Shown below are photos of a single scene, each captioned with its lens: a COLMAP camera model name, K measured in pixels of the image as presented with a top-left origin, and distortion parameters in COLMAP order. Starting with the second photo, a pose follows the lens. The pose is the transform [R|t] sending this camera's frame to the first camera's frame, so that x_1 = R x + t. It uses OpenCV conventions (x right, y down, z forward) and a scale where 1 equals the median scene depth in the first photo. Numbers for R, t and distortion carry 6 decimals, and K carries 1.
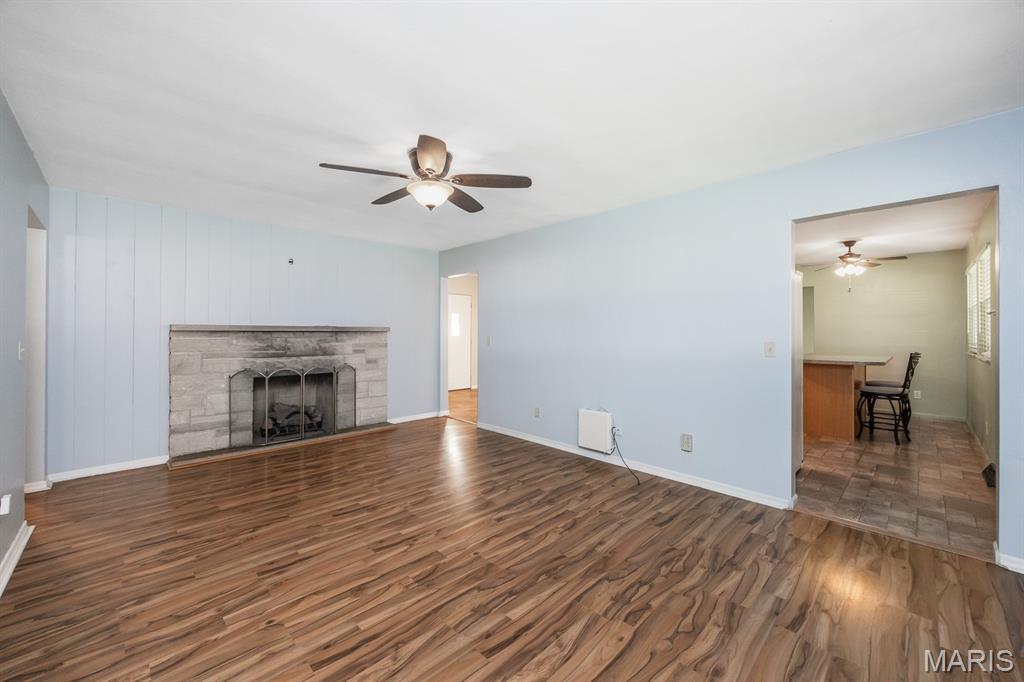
lens RADIAL K [[397.3, 0, 508.6], [0, 397.3, 328.3], [0, 0, 1]] dist [-0.001455, -0.000078]
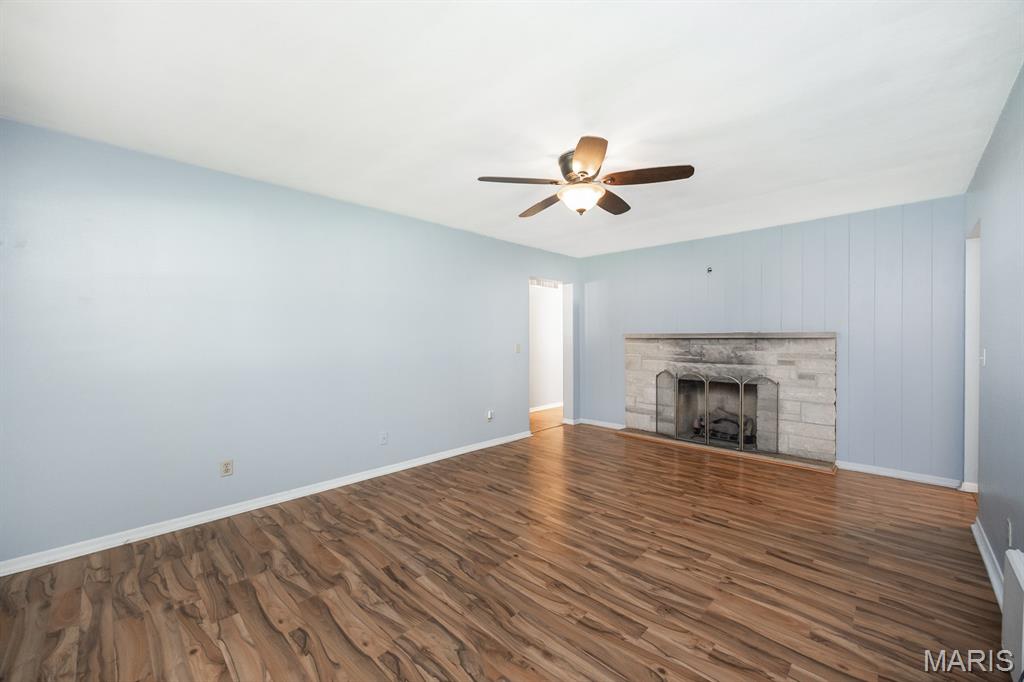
lens RADIAL K [[391.4, 0, 518.6], [0, 391.4, 339.0], [0, 0, 1]] dist [-0.006757, 0.000192]
pose [[0.049899, -0.001897, -0.998752, 0.627049], [0.010179, 0.999947, -0.001391, 0.007892], [0.998702, -0.010097, 0.049916, 0.655000]]
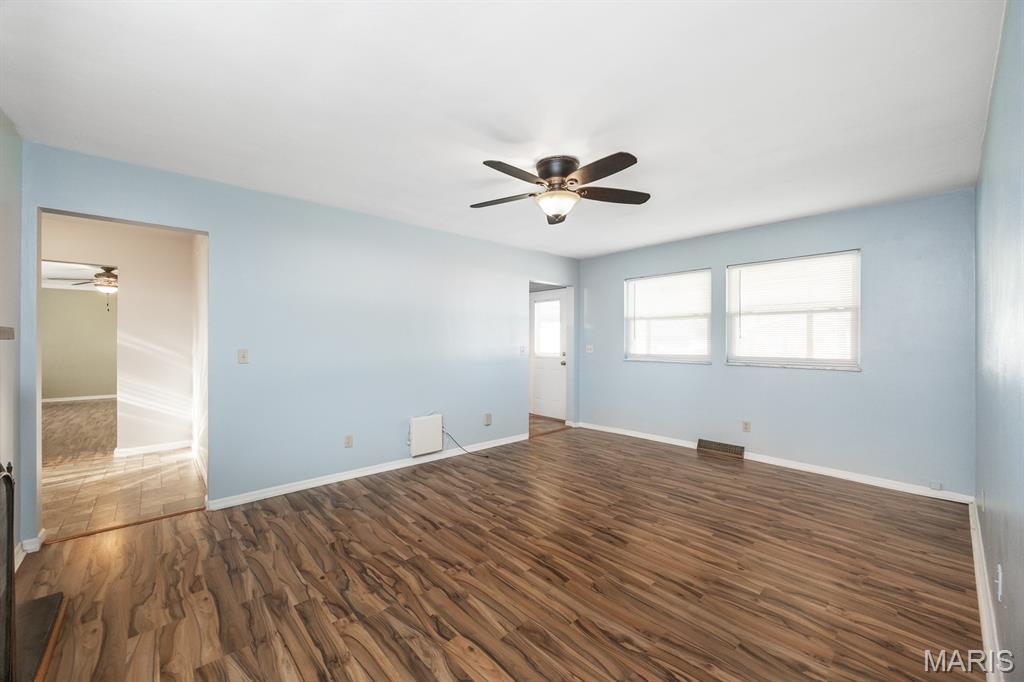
lens RADIAL K [[403.1, 0, 480.8], [0, 403.1, 340.3], [0, 0, 1]] dist [-0.002705, -0.000038]
pose [[0.071035, -0.000812, 0.997474, -1.038829], [-0.008245, 0.999965, 0.001401, -0.008370], [-0.997440, -0.008323, 0.071025, 0.922773]]
